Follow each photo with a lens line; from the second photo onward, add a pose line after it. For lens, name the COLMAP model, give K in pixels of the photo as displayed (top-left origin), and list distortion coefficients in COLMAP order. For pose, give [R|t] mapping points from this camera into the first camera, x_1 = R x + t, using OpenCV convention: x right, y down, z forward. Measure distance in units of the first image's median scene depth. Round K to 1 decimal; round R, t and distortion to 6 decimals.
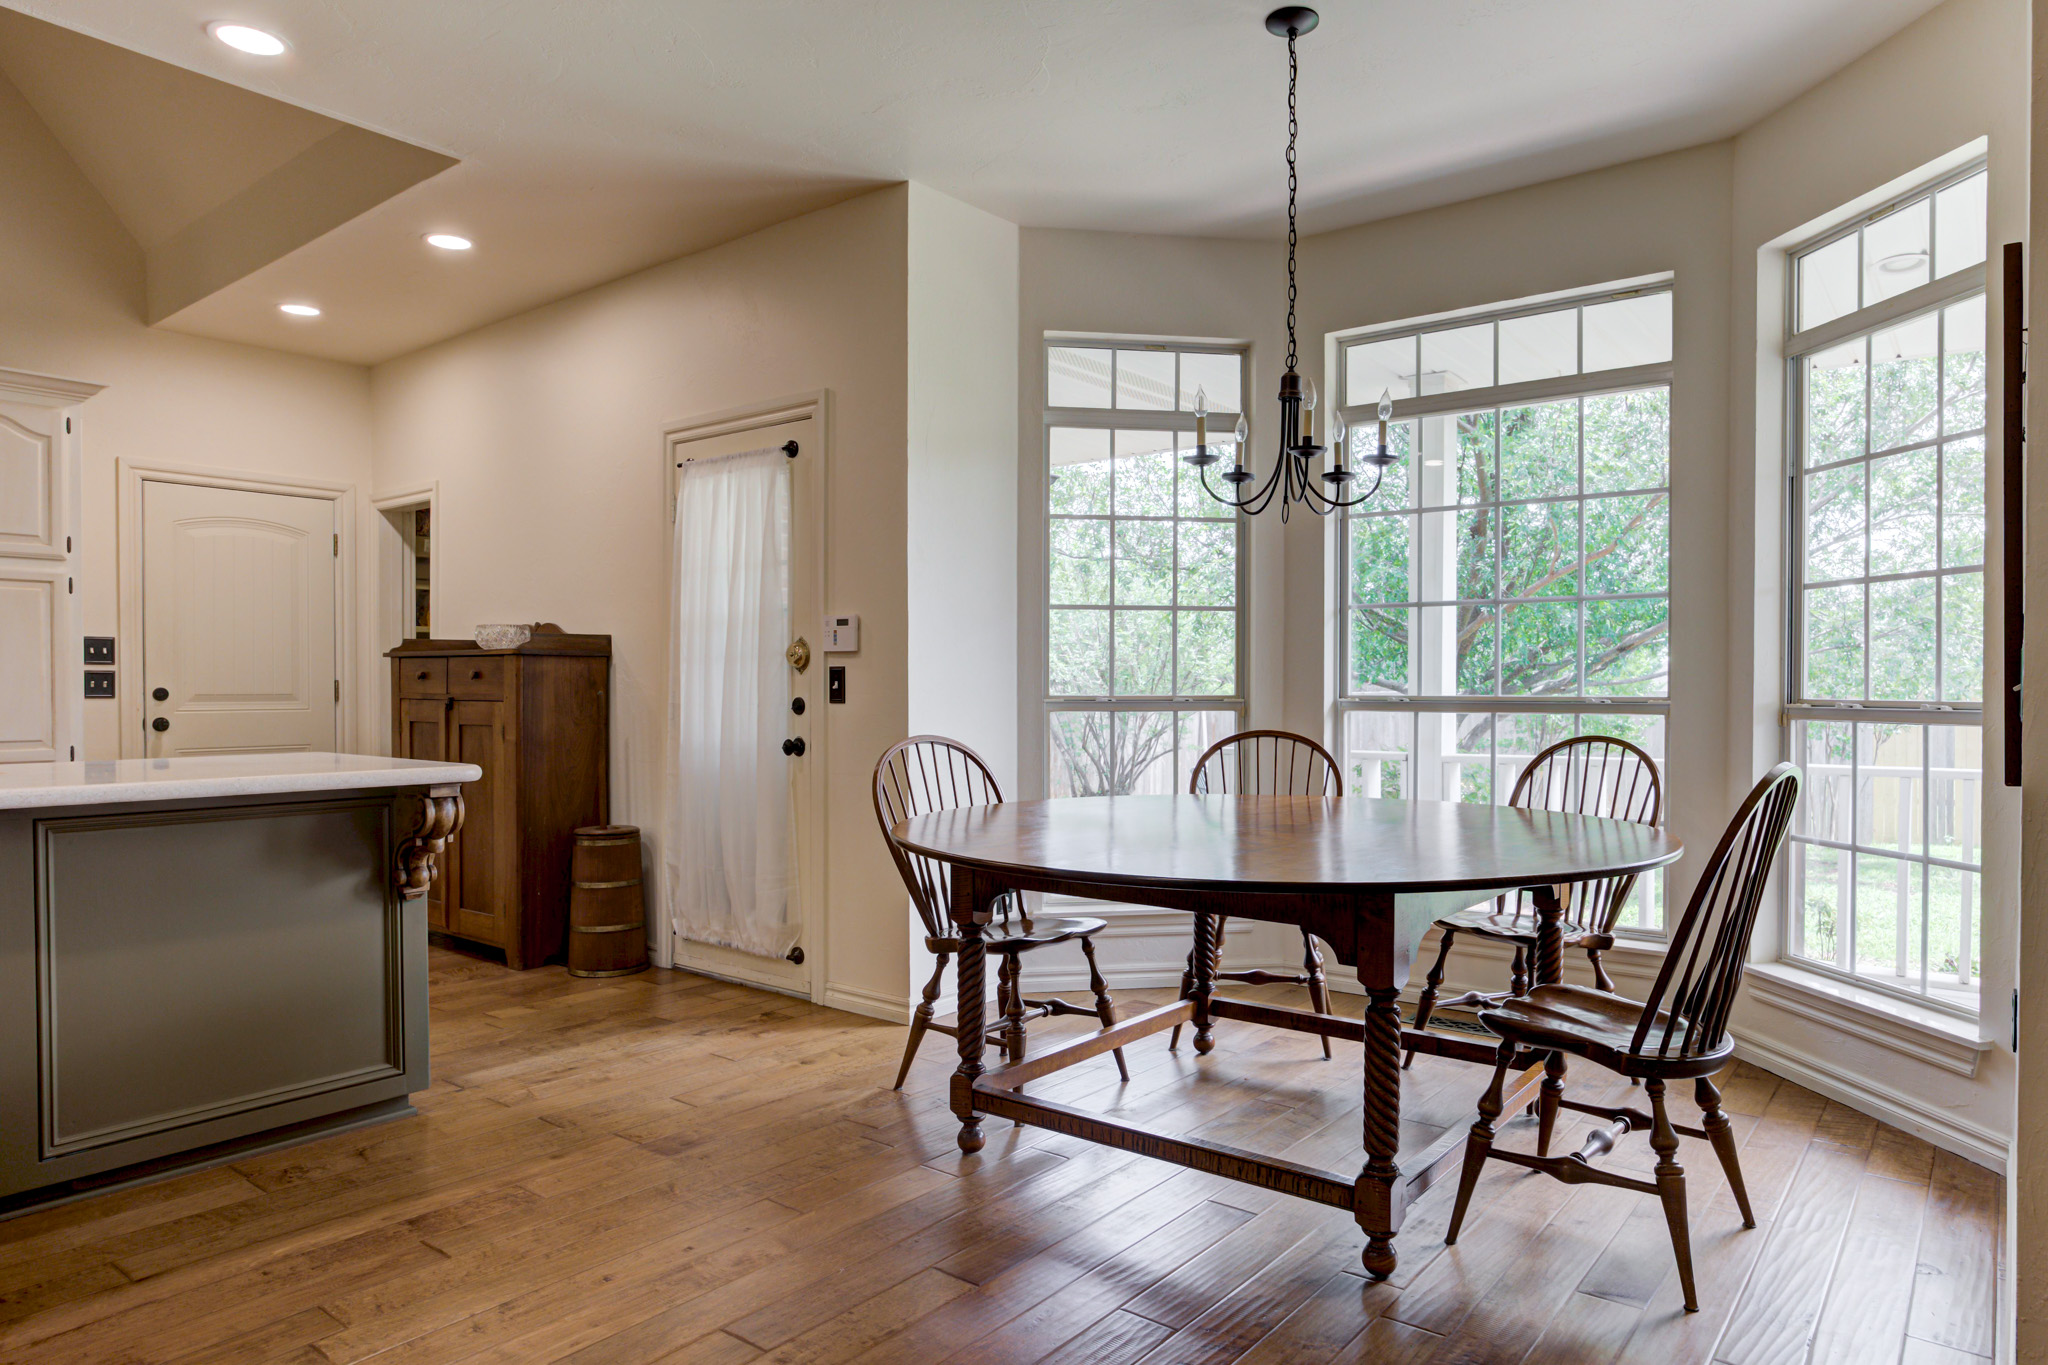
lens RADIAL K [[1244.4, 0, 1112.8], [0, 1244.4, 704.7], [0, 0, 1]] dist [-0.035470, 0.003669]
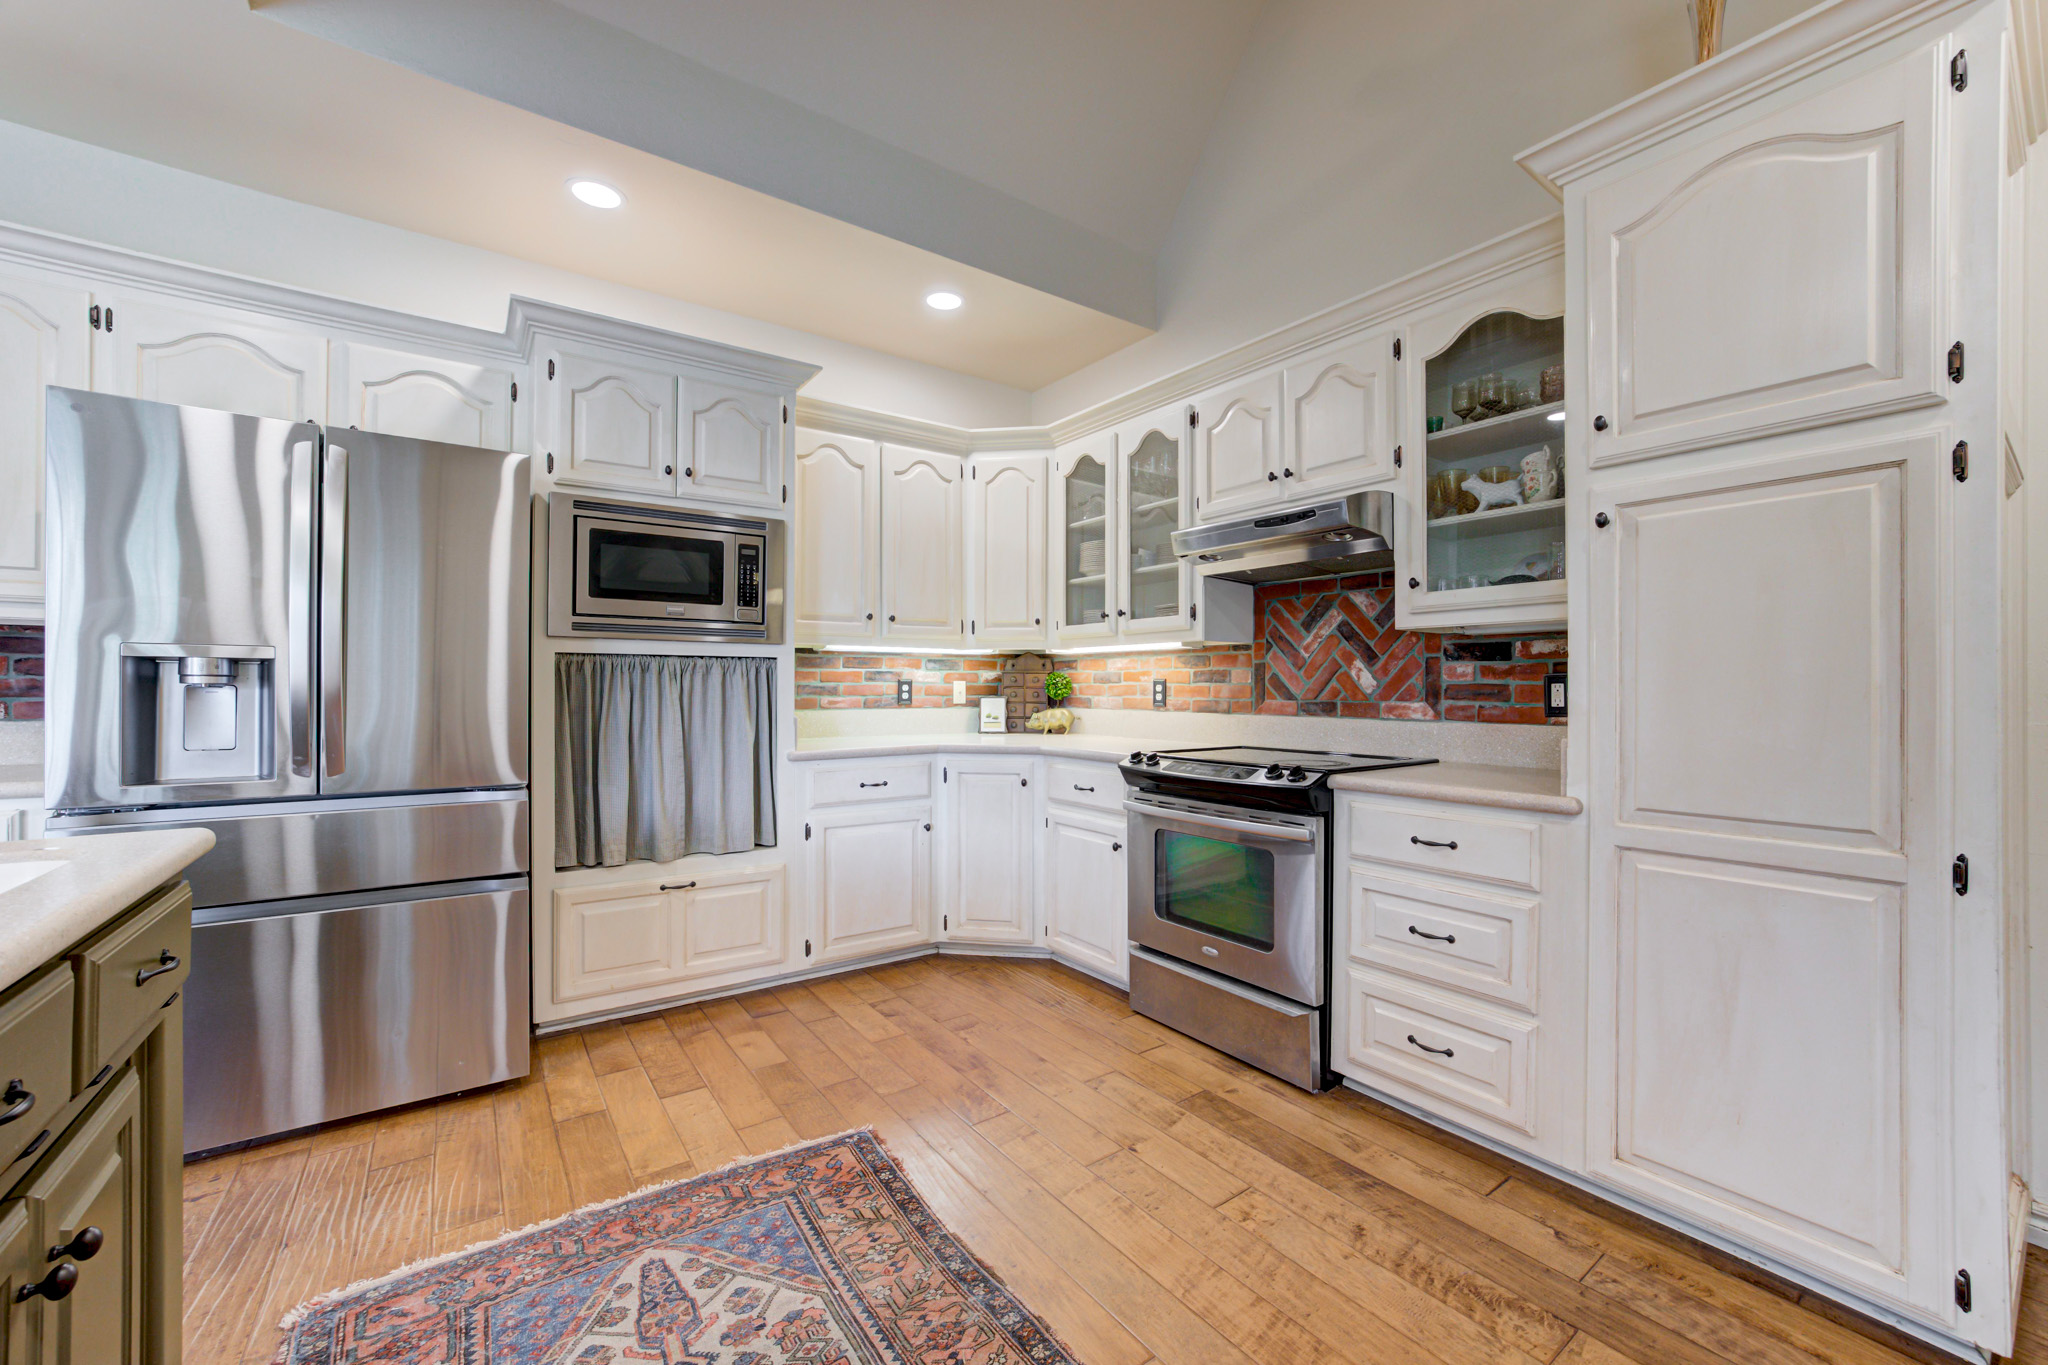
lens RADIAL K [[816.3, 0, 1040.7], [0, 816.3, 678.5], [0, 0, 1]] dist [-0.033153, 0.009323]
pose [[-0.305847, -0.009787, -0.952031, -0.566516], [-0.017619, 0.999834, -0.004619, -0.020560], [0.951918, 0.015361, -0.305968, 0.874783]]
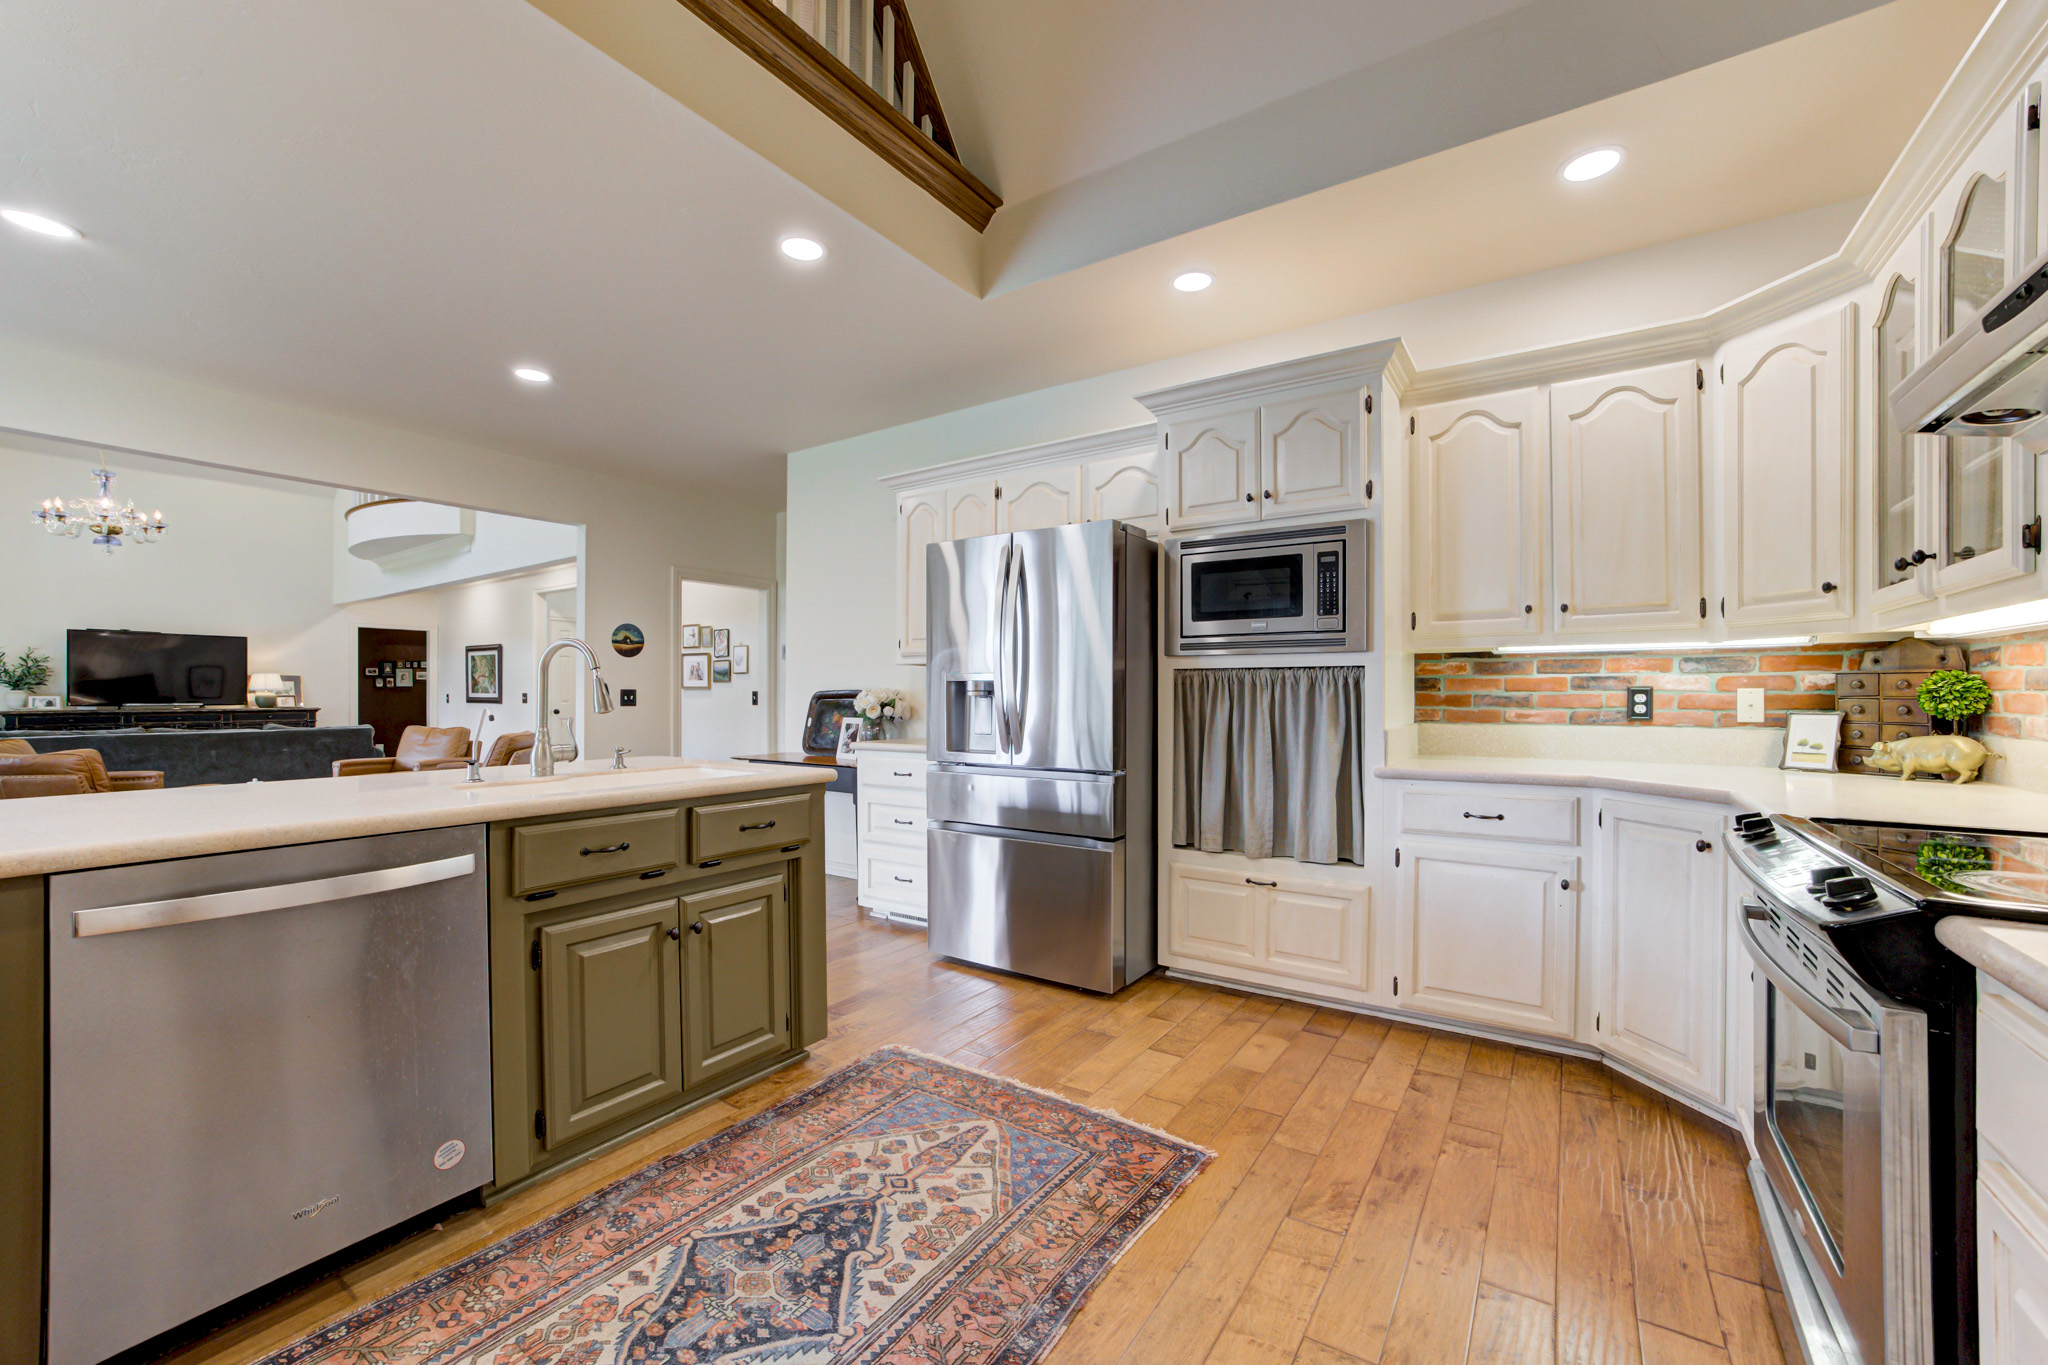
lens RADIAL K [[816.3, 0, 1047.4], [0, 816.3, 692.0], [0, 0, 1]] dist [-0.033153, 0.009323]
pose [[-0.998982, 0.000266, -0.045116, -0.867490], [-0.000331, 0.999913, 0.013218, -0.025210], [0.045115, 0.013220, -0.998894, 1.081766]]
